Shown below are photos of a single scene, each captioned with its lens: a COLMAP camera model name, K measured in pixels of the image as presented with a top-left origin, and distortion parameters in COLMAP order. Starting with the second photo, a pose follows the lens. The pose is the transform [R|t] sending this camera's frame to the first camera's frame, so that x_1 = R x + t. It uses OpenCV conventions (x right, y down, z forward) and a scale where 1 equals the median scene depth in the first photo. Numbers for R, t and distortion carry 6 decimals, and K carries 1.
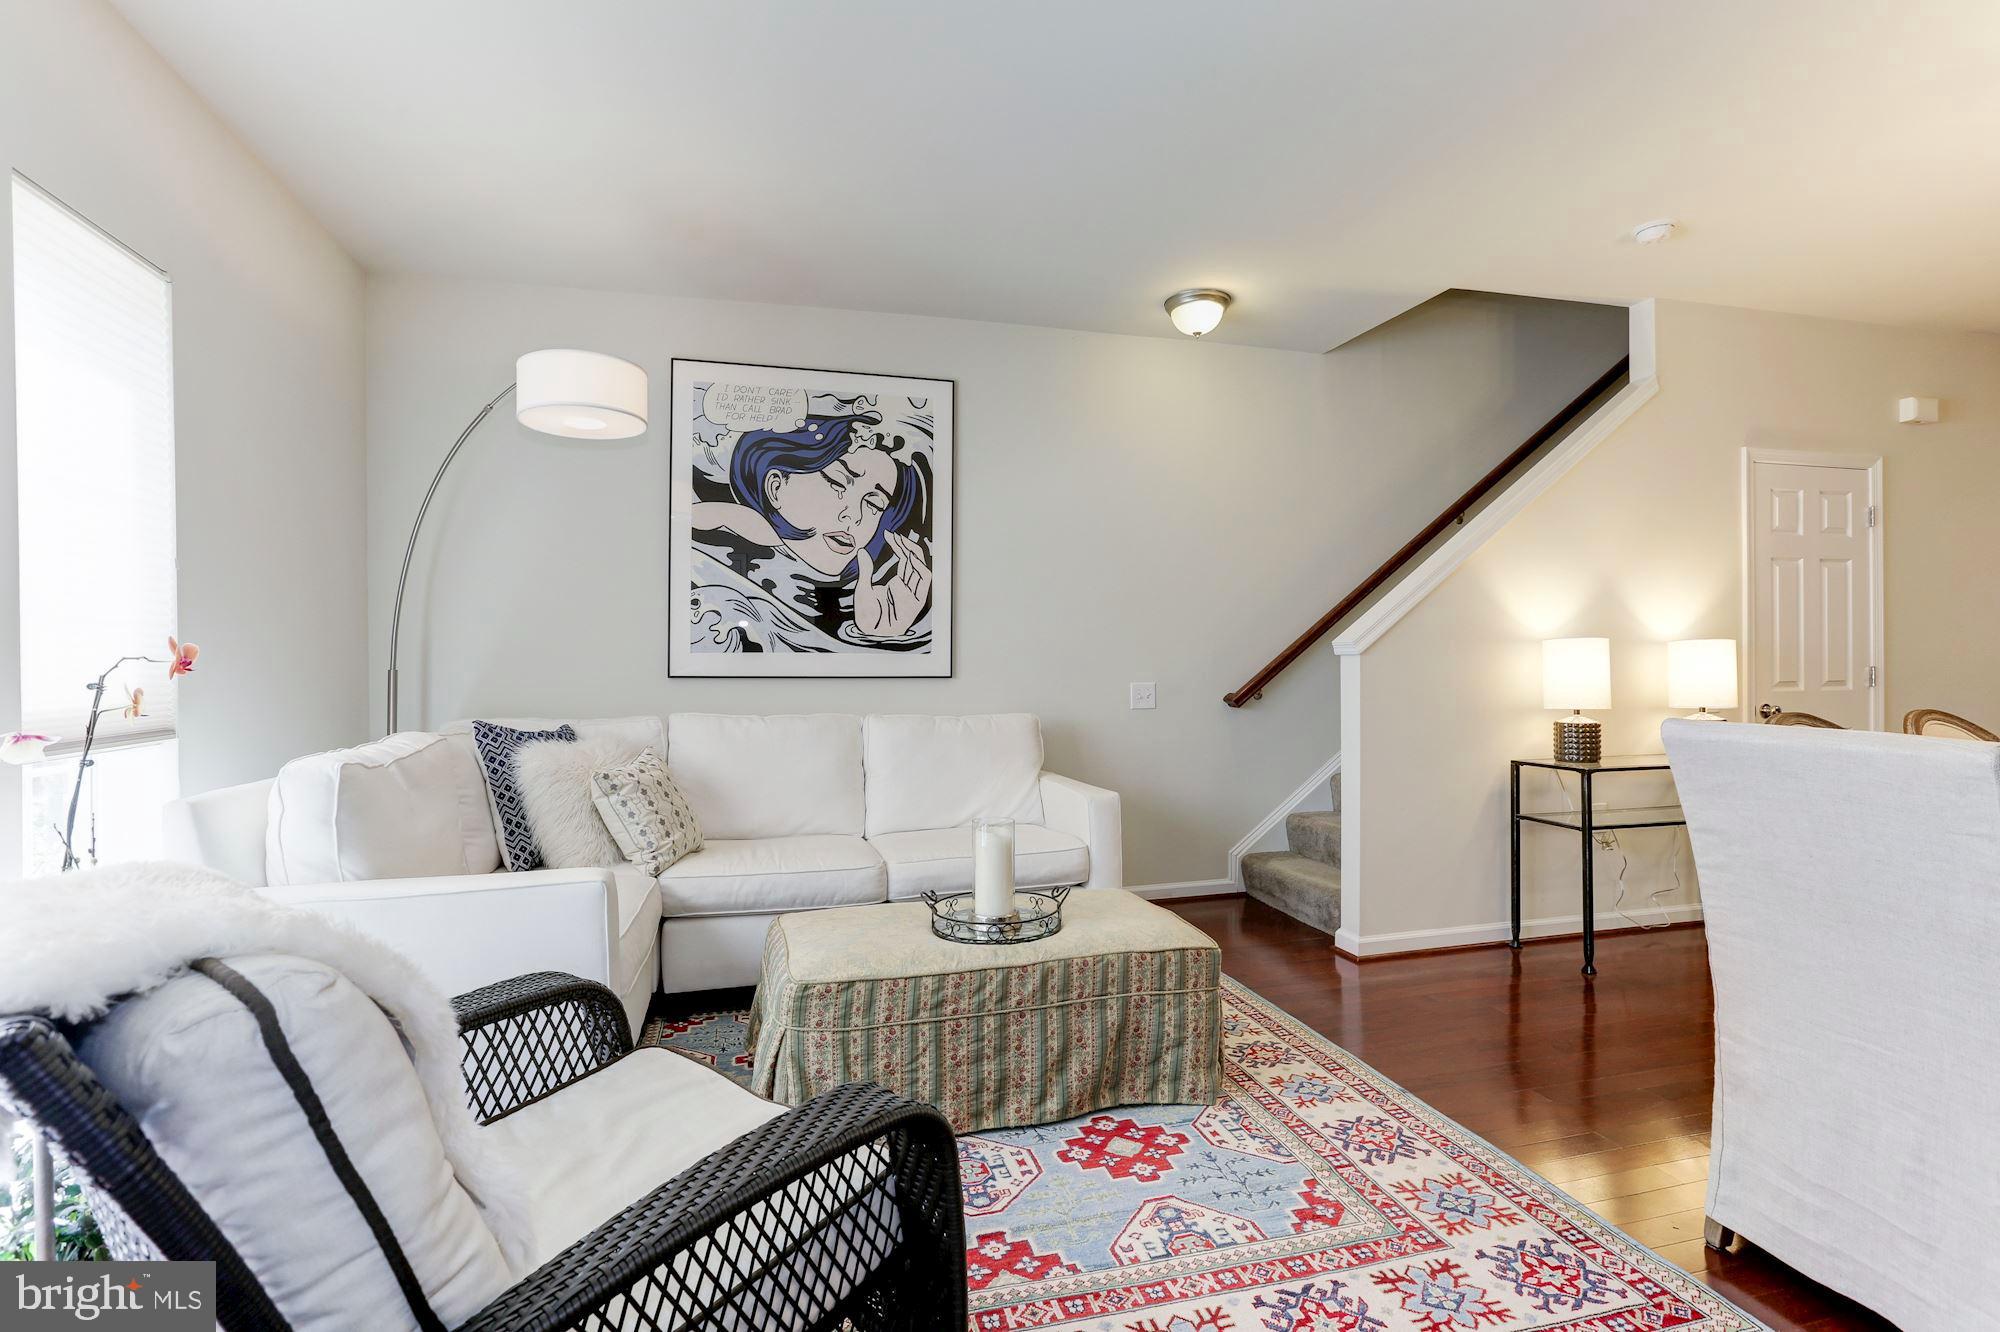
lens RADIAL K [[933.2, 0, 986.1], [0, 933.2, 656.1], [0, 0, 1]] dist [-0.032512, 0.021368]
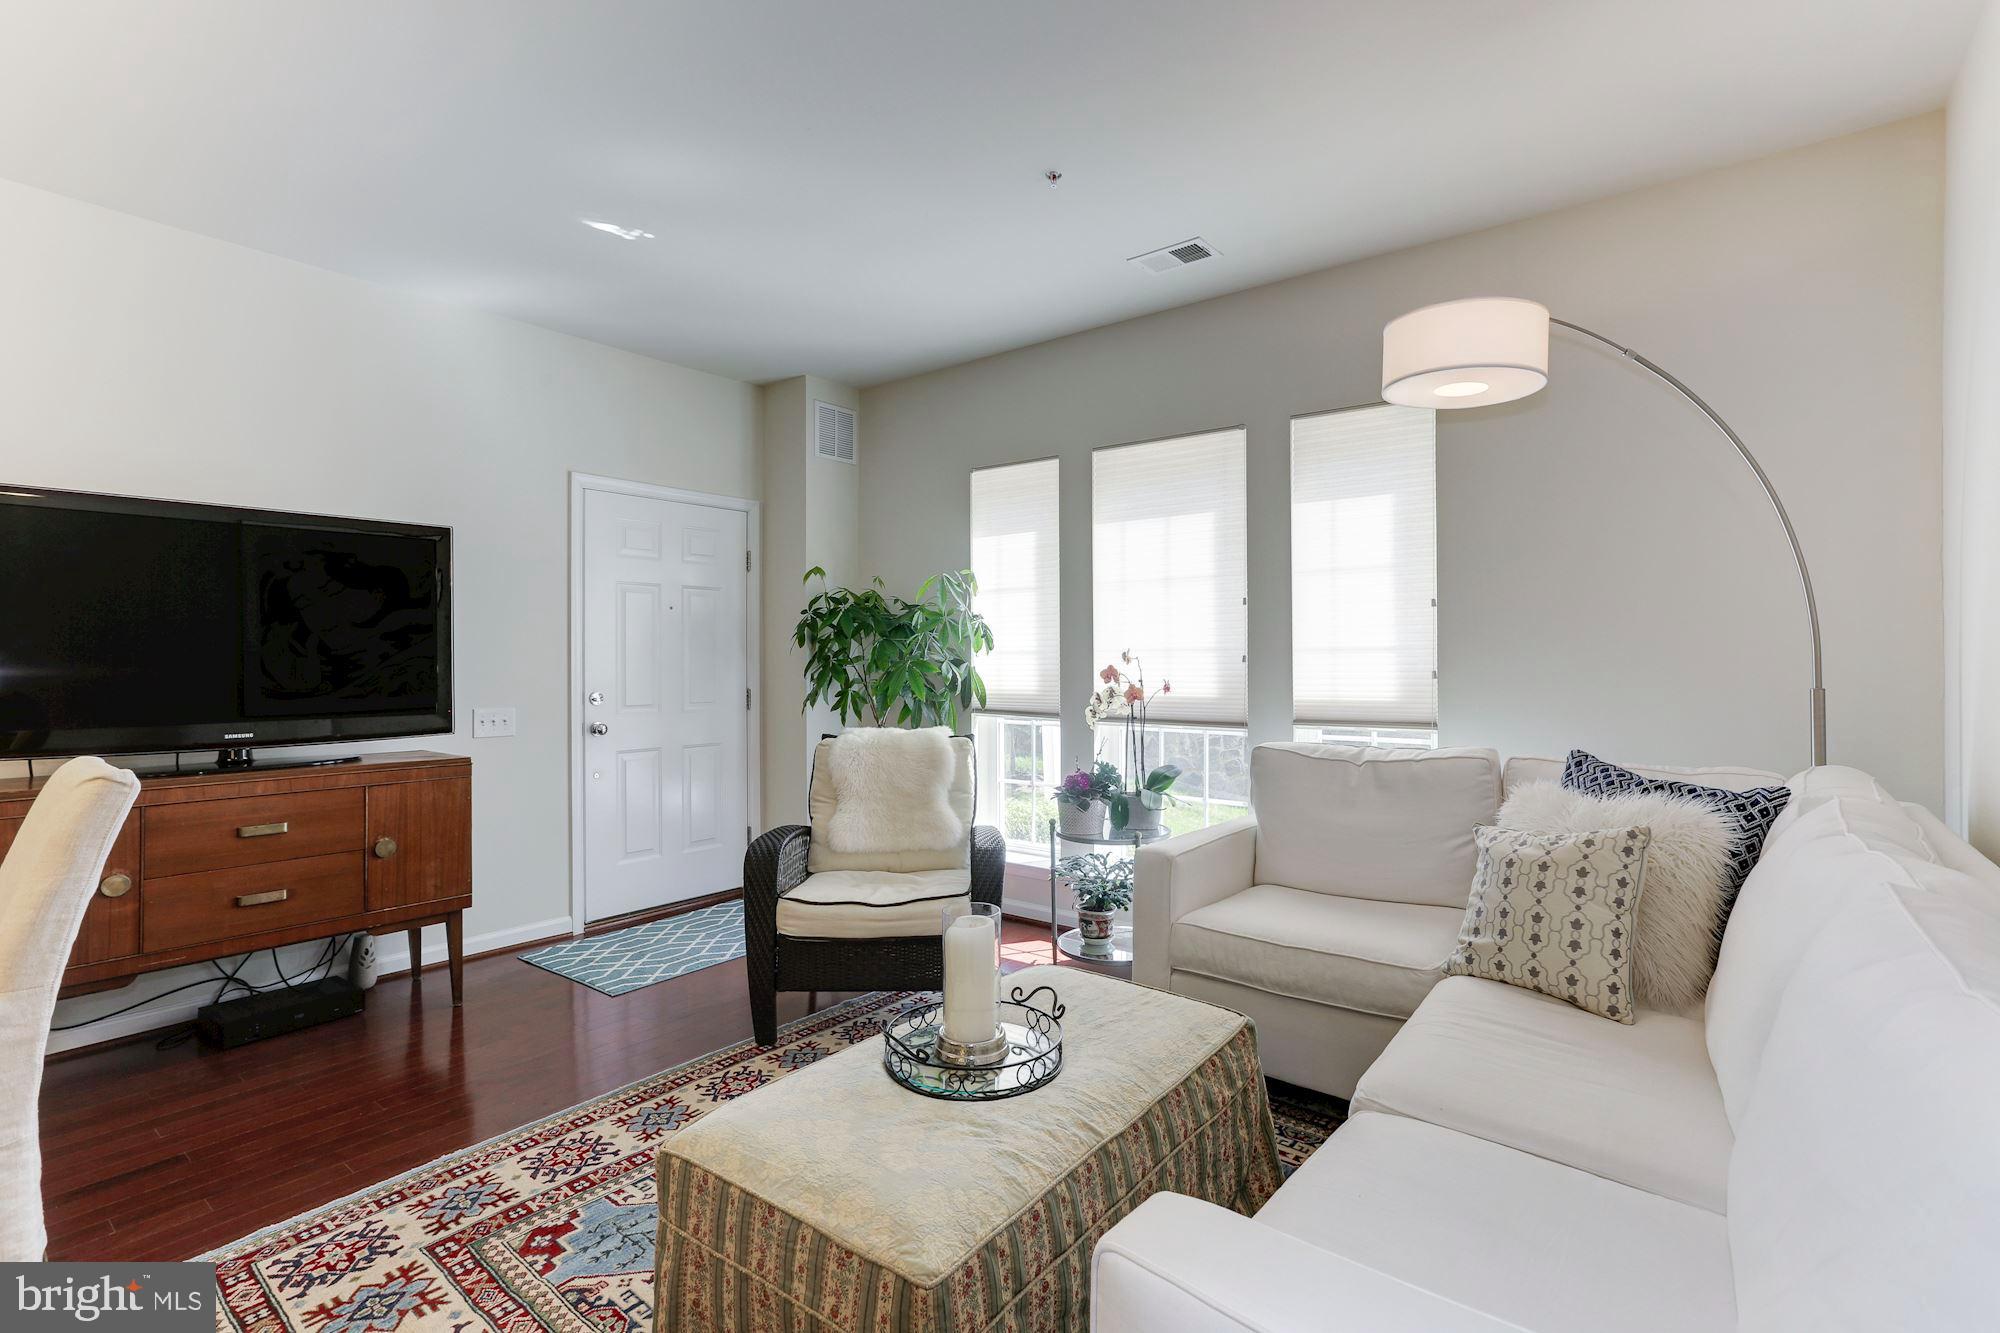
lens RADIAL K [[933.2, 0, 1005.5], [0, 933.2, 660.8], [0, 0, 1]] dist [-0.032512, 0.021368]
pose [[-0.798299, 0.009665, -0.602184, 0.318539], [0.012513, 0.999922, -0.000540, -0.014520], [0.602131, -0.007966, -0.798357, 1.196671]]
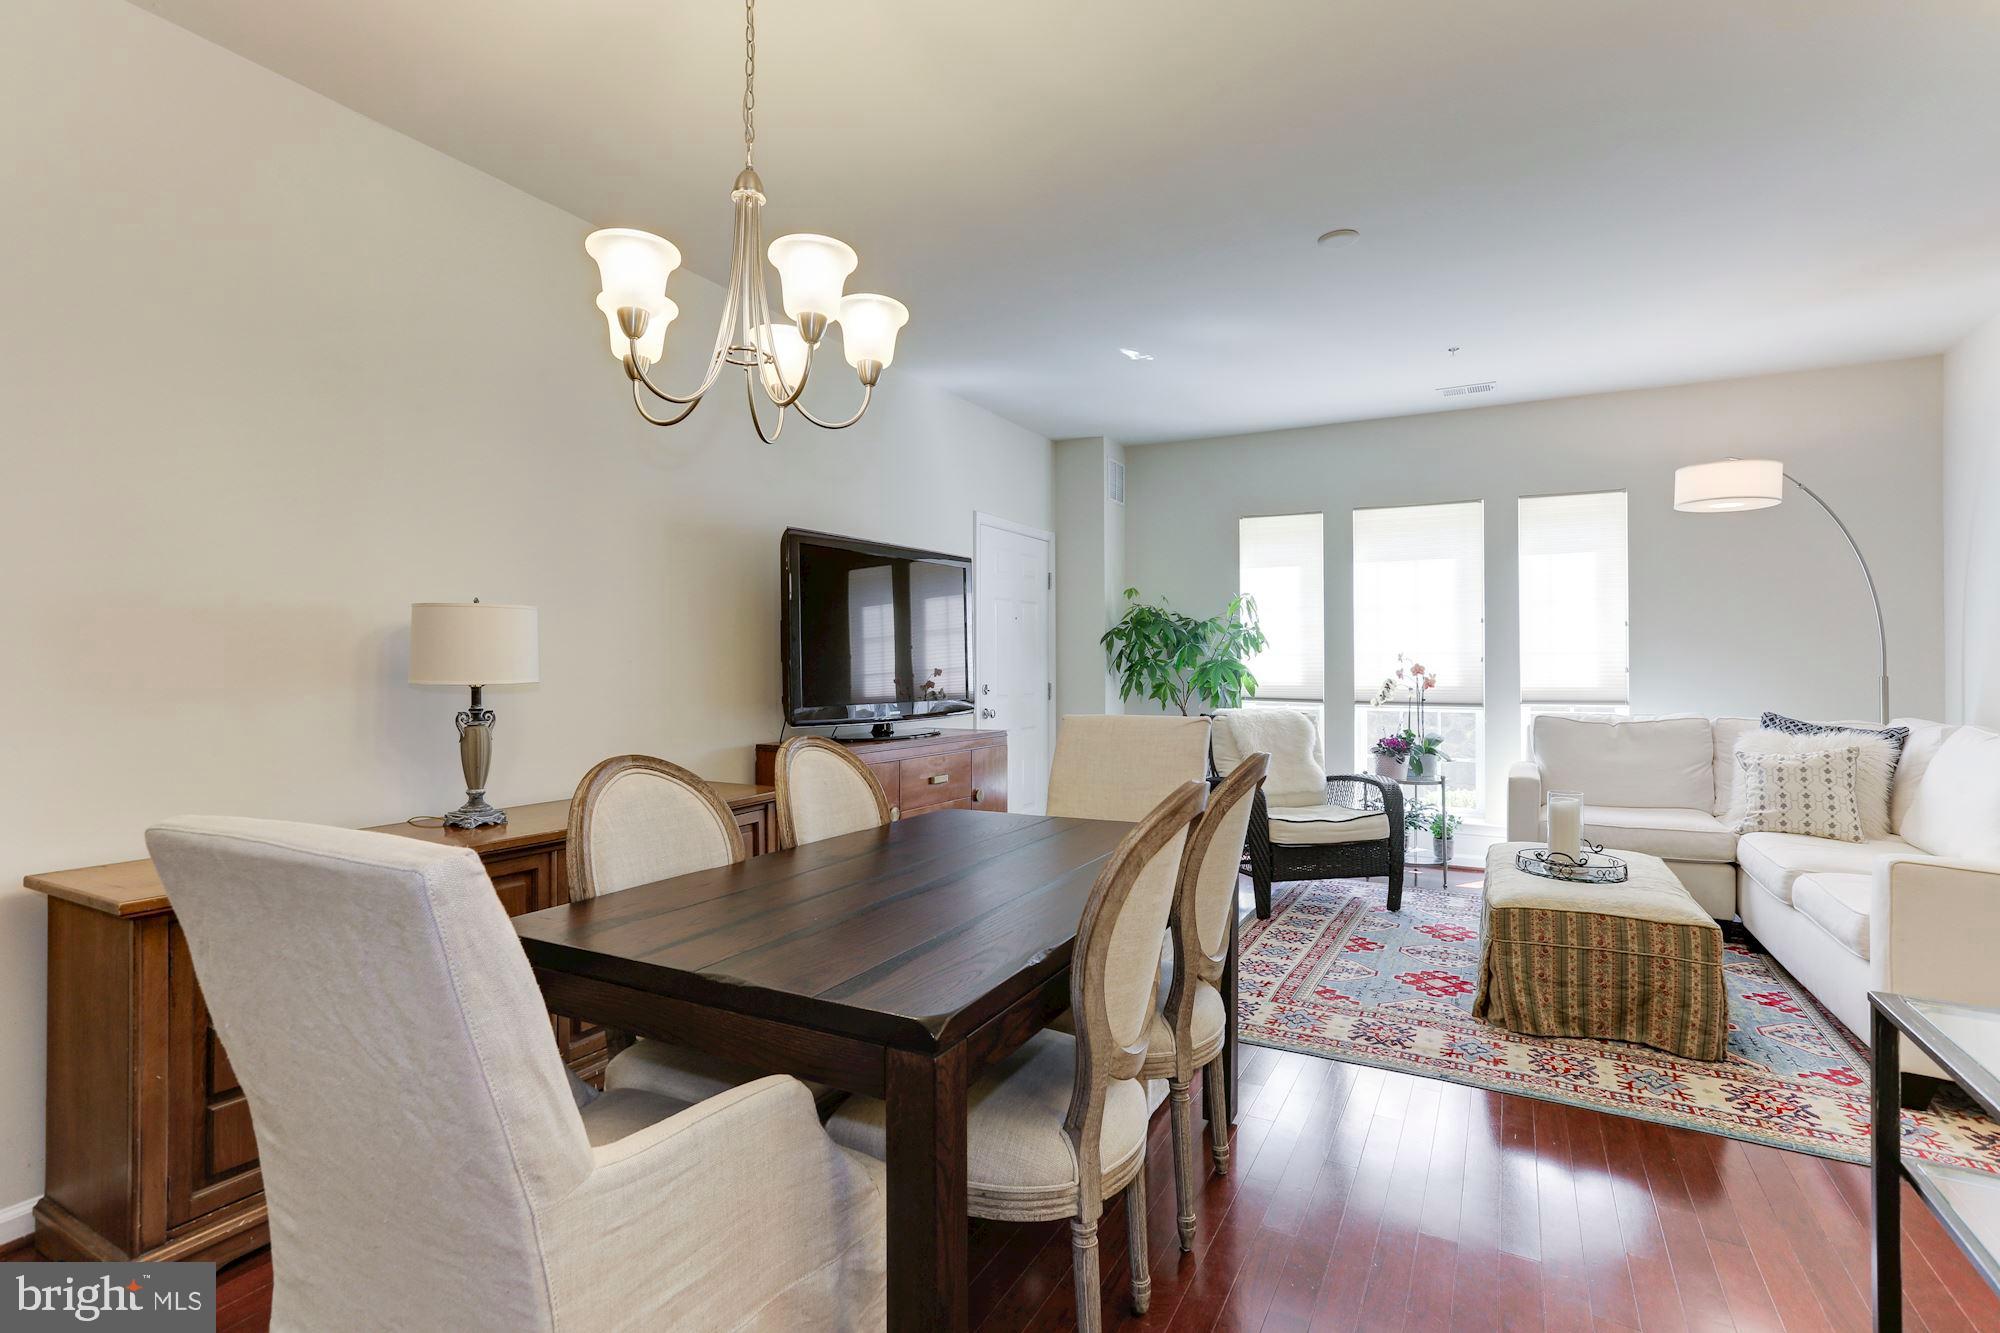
lens RADIAL K [[933.2, 0, 1004.7], [0, 933.2, 664.4], [0, 0, 1]] dist [-0.032512, 0.021368]
pose [[-0.689253, 0.006689, -0.724490, 1.153719], [0.009812, 0.999952, -0.000102, -0.013698], [0.724455, -0.007179, -0.689285, 0.997519]]
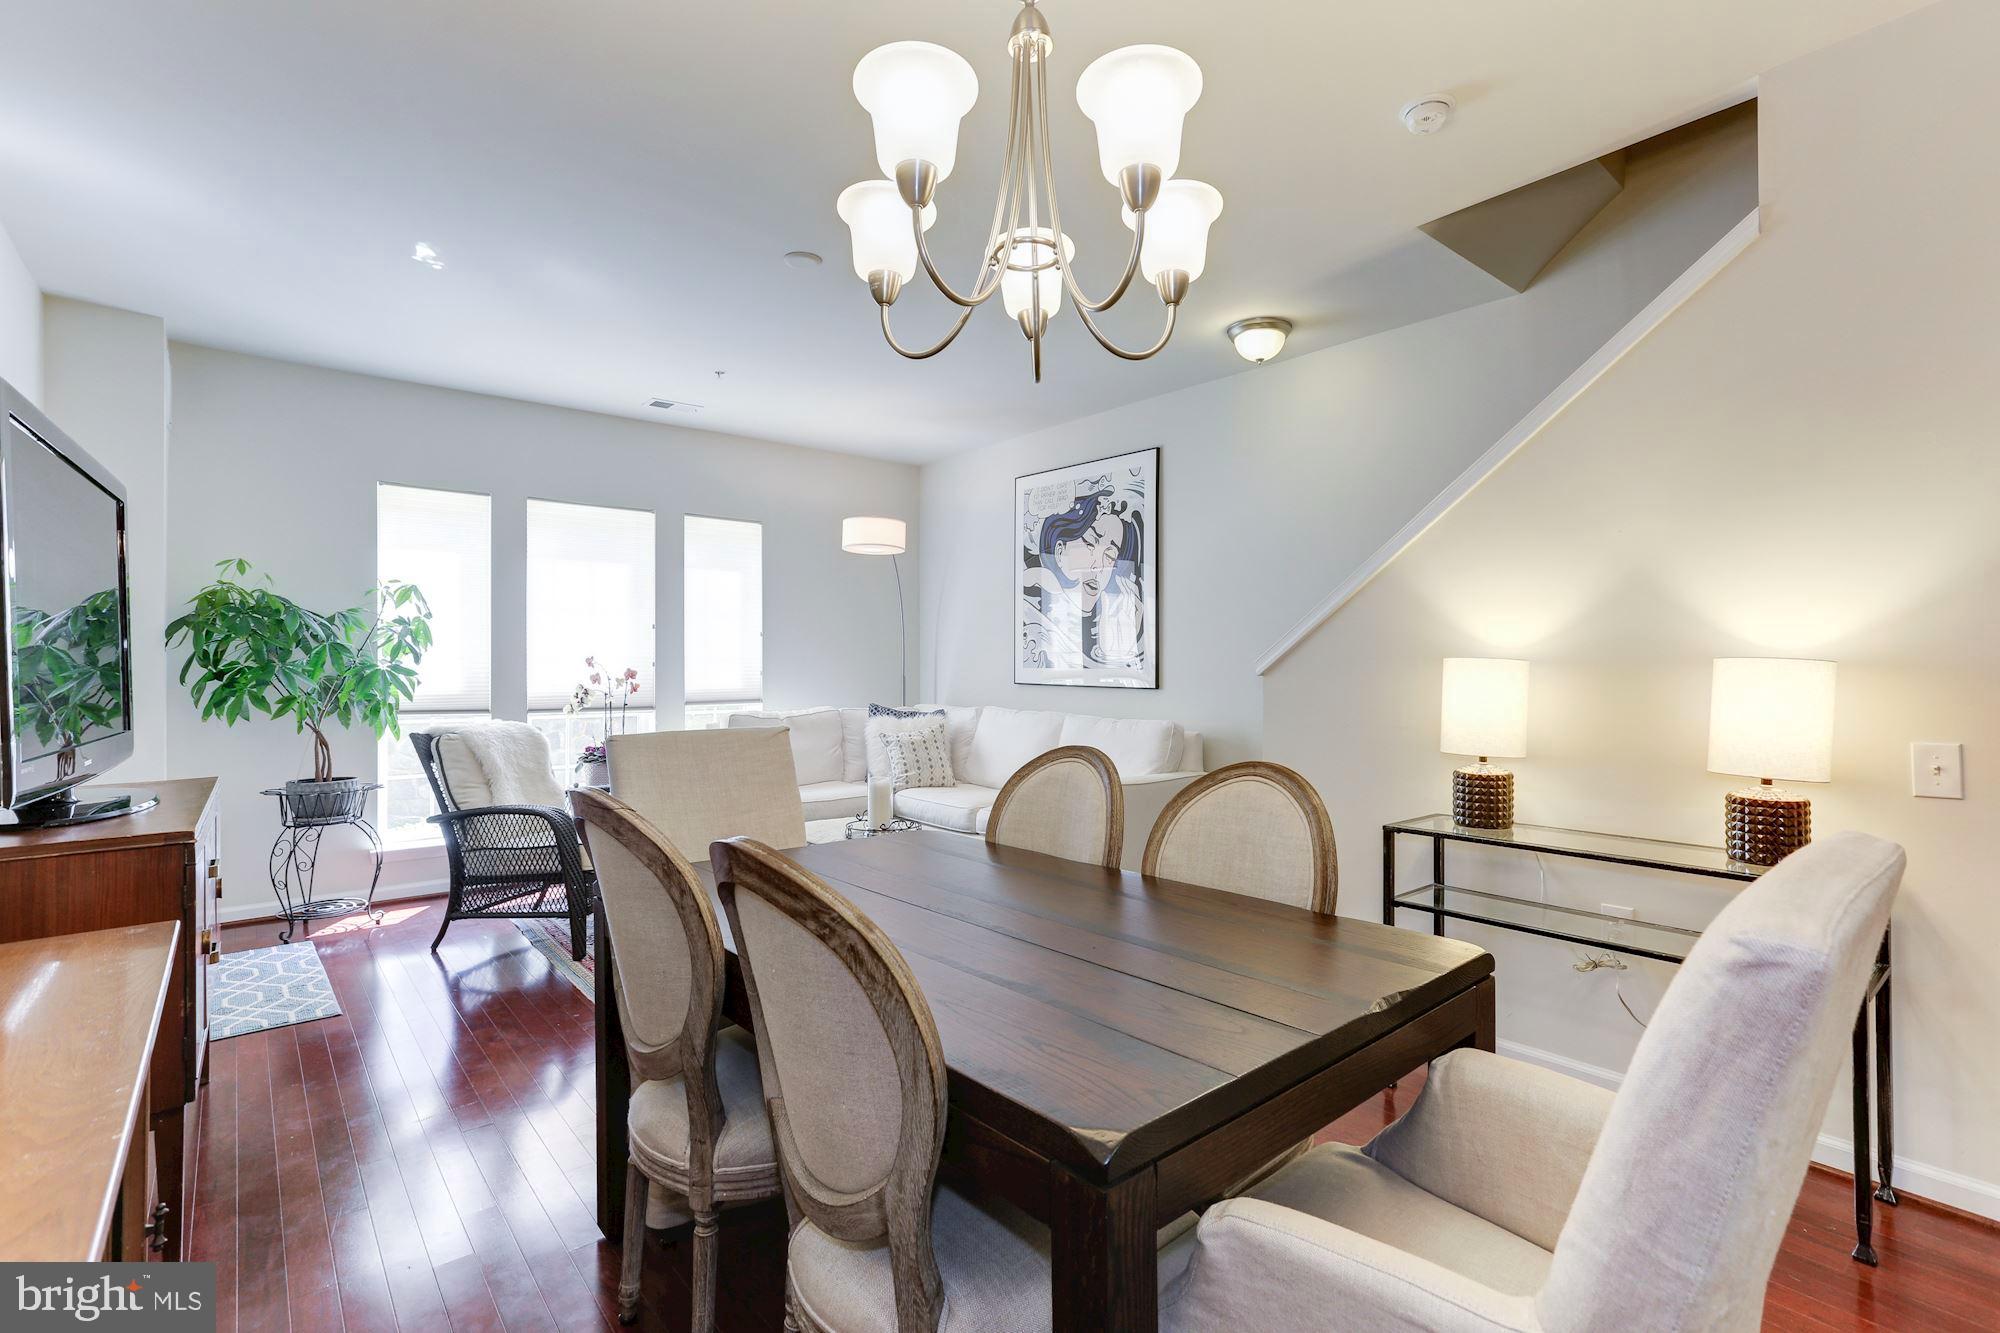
lens RADIAL K [[933.2, 0, 1000.8], [0, 933.2, 650.3], [0, 0, 1]] dist [-0.032512, 0.021368]
pose [[0.423308, -0.009761, -0.905933, 1.212094], [0.003709, 0.999952, -0.009040, -0.021373], [0.905978, 0.000466, 0.423324, 0.357745]]
